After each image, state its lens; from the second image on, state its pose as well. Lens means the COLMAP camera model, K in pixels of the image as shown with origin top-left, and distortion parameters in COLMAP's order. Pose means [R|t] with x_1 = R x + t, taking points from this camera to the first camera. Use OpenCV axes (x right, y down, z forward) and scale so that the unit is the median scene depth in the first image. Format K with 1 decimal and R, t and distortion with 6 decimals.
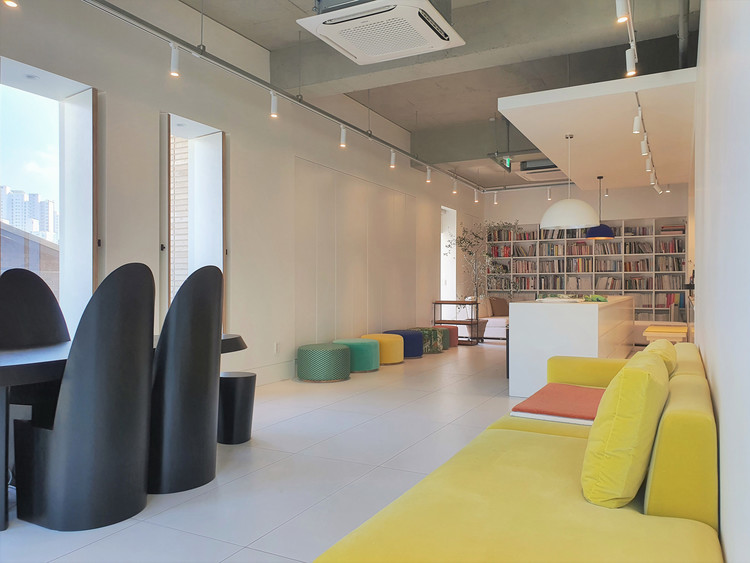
lens RADIAL K [[563.6, 0, 375.0], [0, 563.6, 281.5], [0, 0, 1]] dist [0.010179, 0.000495]
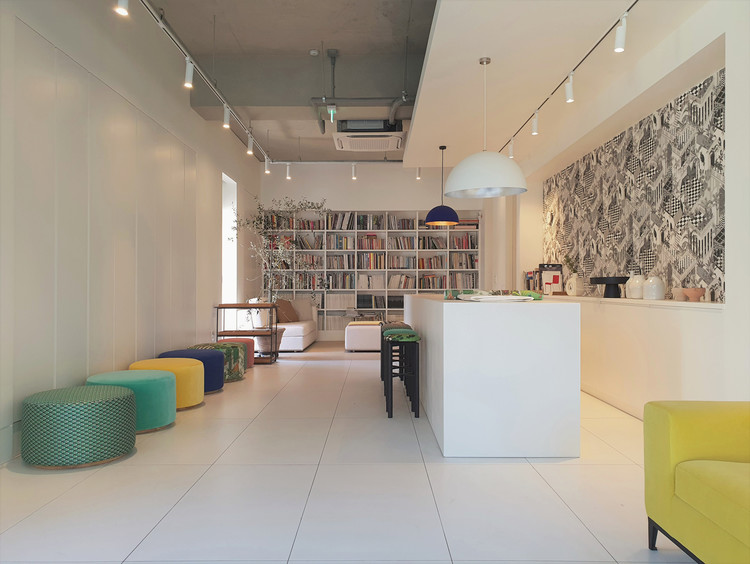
lens RADIAL K [[563.6, 0, 375.0], [0, 563.6, 282.0], [0, 0, 1]] dist [0.010179, 0.000495]
pose [[0.875061, 0.004663, 0.483991, -0.055553], [-0.001449, 0.999974, -0.007015, 0.010035], [-0.484011, 0.005437, 0.875045, 0.247434]]
